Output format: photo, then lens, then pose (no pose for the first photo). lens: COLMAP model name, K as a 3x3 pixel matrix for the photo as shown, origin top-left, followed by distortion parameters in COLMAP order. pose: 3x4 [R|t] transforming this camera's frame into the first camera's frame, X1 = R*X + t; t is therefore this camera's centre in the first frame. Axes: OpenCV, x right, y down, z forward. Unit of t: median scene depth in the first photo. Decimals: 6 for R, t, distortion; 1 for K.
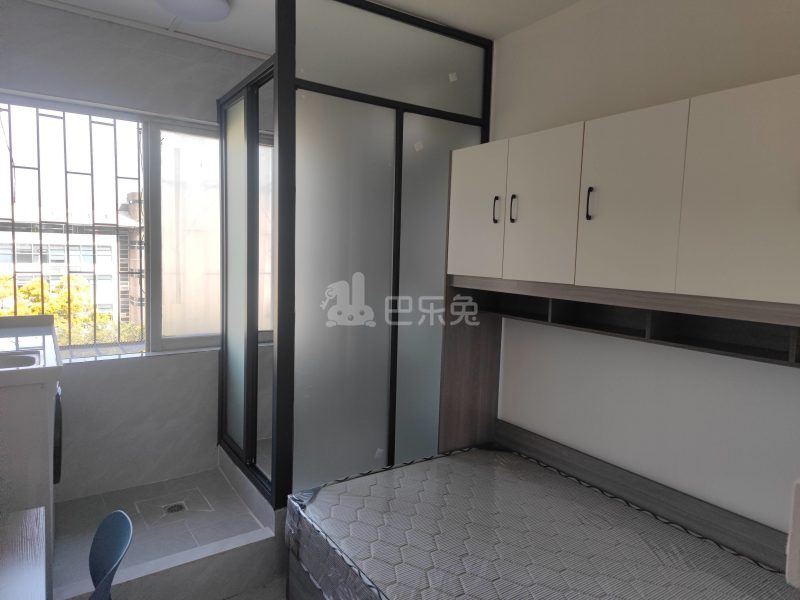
lens RADIAL K [[536.1, 0, 402.9], [0, 536.1, 289.4], [0, 0, 1]] dist [0.082927, -0.070908]
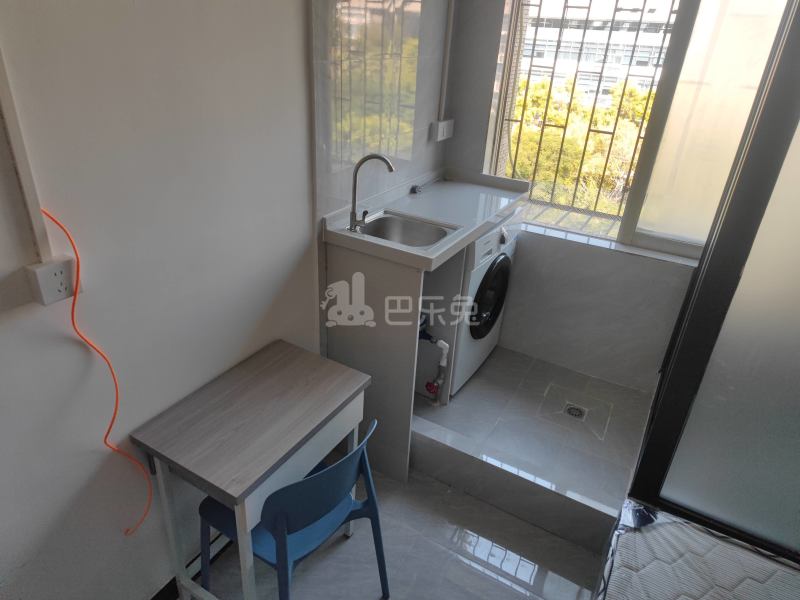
lens RADIAL K [[534.9, 0, 410.5], [0, 534.9, 295.6], [0, 0, 1]] dist [0.076374, -0.064399]
pose [[0.448080, 0.409447, -0.794718, 0.126132], [-0.119870, 0.908443, 0.400454, -0.131830], [0.885921, -0.084172, 0.456136, 0.337188]]
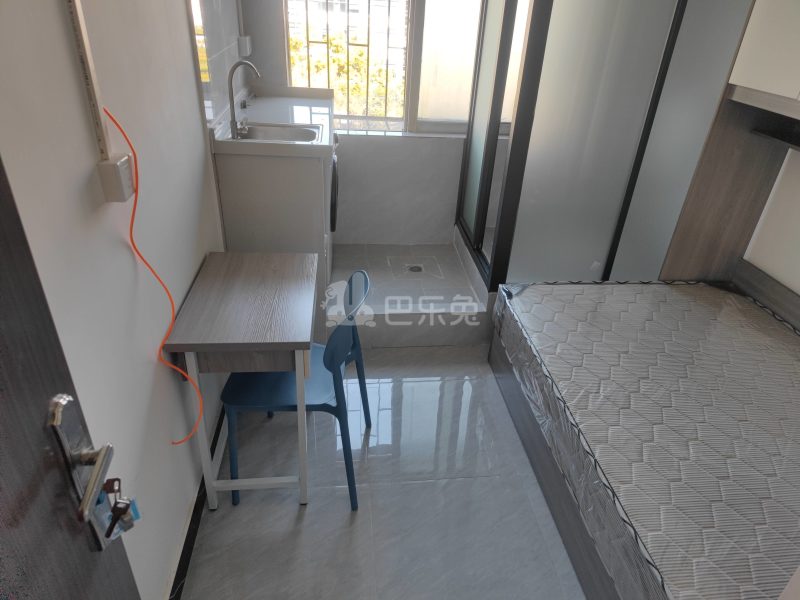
lens RADIAL K [[534.9, 0, 410.5], [0, 534.9, 295.6], [0, 0, 1]] dist [0.076374, -0.064399]
pose [[0.889867, 0.247276, -0.383395, 0.050493], [-0.071670, 0.905708, 0.417801, -0.047527], [0.450555, -0.344309, 0.823682, -0.016018]]
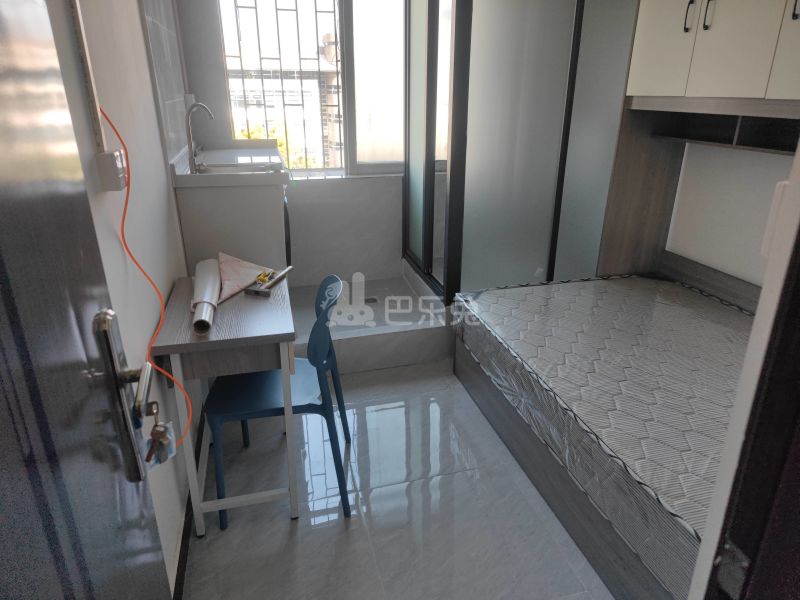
lens RADIAL K [[536.1, 0, 402.9], [0, 536.1, 289.4], [0, 0, 1]] dist [0.082927, -0.070908]
pose [[0.944778, 0.091480, -0.314683, 0.044085], [-0.001726, 0.961623, 0.274367, 0.036478], [0.327705, -0.258673, 0.908679, -0.102203]]
